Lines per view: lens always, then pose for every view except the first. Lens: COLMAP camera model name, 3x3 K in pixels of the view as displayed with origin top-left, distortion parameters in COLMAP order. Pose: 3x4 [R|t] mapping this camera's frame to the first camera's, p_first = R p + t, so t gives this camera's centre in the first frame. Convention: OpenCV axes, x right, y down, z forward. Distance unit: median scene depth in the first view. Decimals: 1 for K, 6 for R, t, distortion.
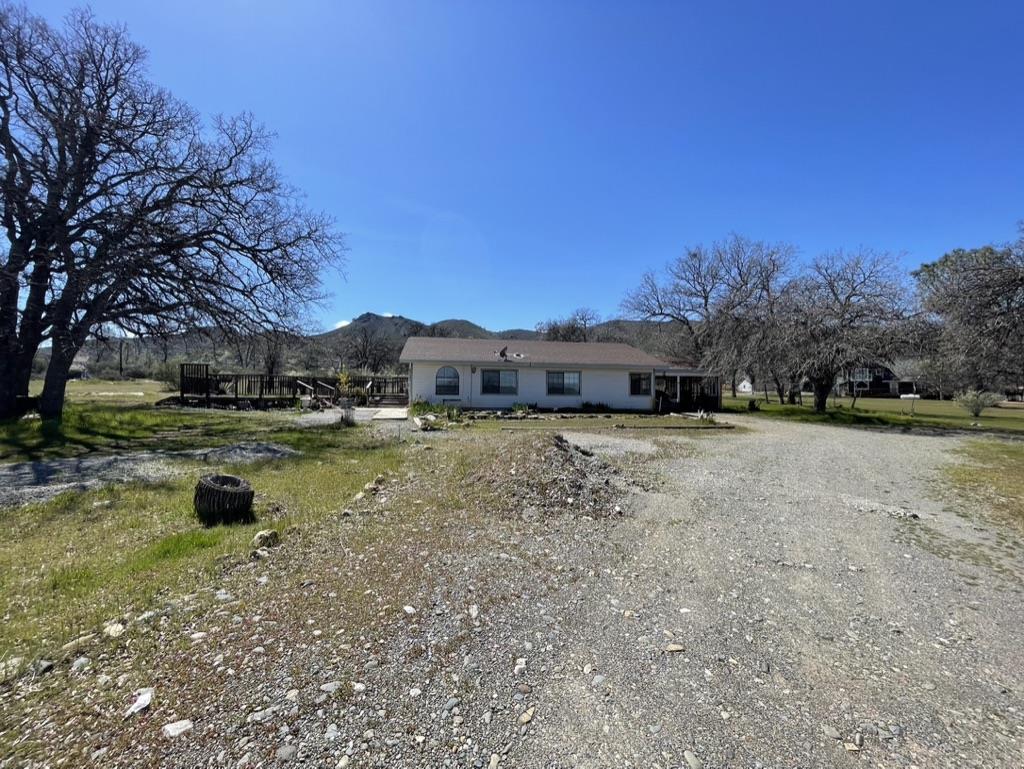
lens RADIAL K [[410.2, 0, 510.3], [0, 410.2, 382.0], [0, 0, 1]] dist [-0.002705, -0.000721]
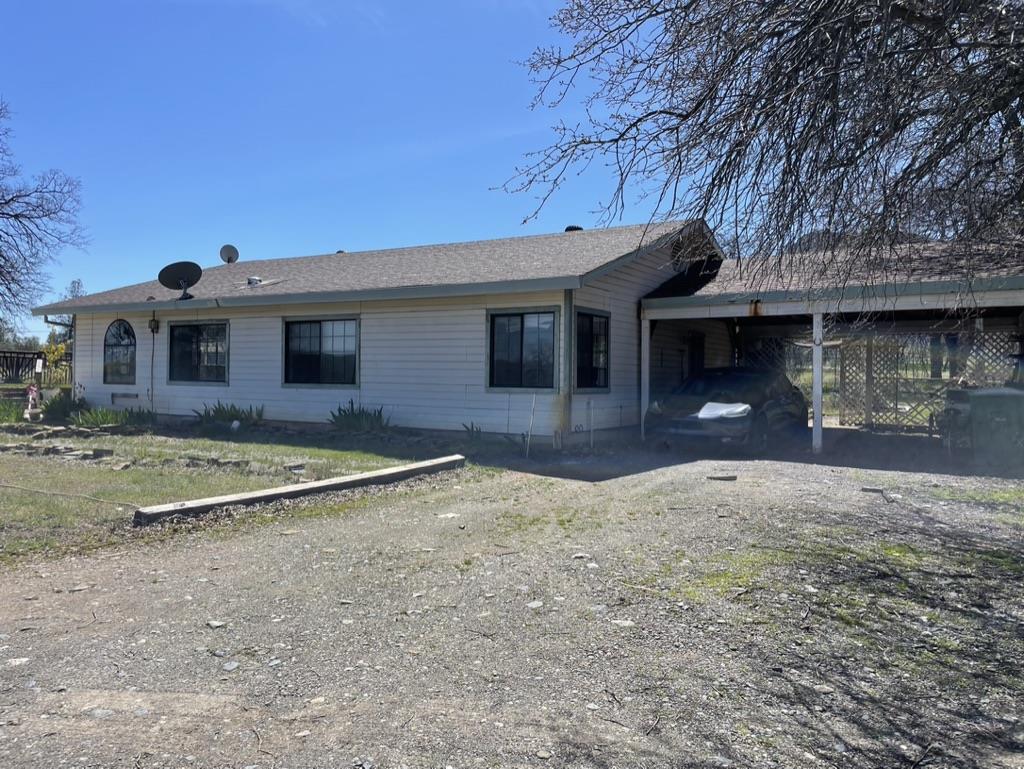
lens RADIAL K [[779.3, 0, 512.0], [0, 779.3, 384.5], [0, 0, 1]] dist [0.089125, -0.123836]
pose [[0.771565, 0.001349, -0.636149, 0.680939], [0.016595, 0.999615, 0.022248, 0.018868], [0.635934, -0.027723, 0.771246, 0.580003]]
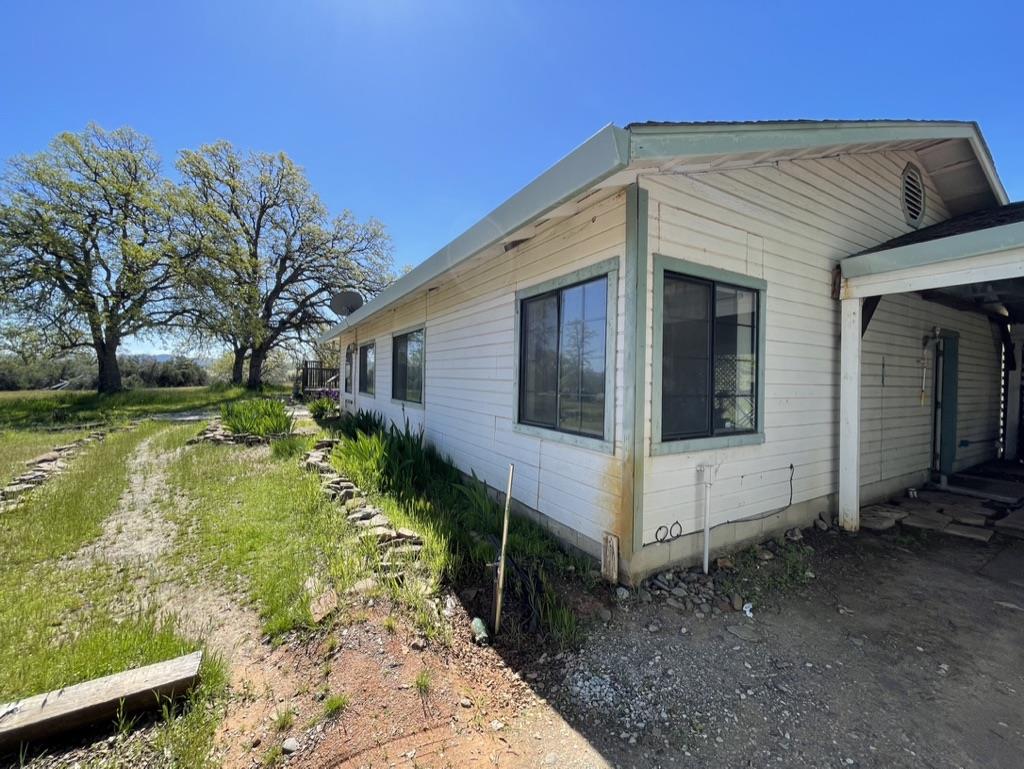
lens RADIAL K [[410.2, 0, 510.3], [0, 410.2, 382.0], [0, 0, 1]] dist [-0.002705, -0.000721]
pose [[0.371153, 0.000996, -0.928571, 0.461375], [0.015595, 0.999852, 0.007306, 0.013753], [0.928441, -0.017193, 0.371082, 0.952275]]
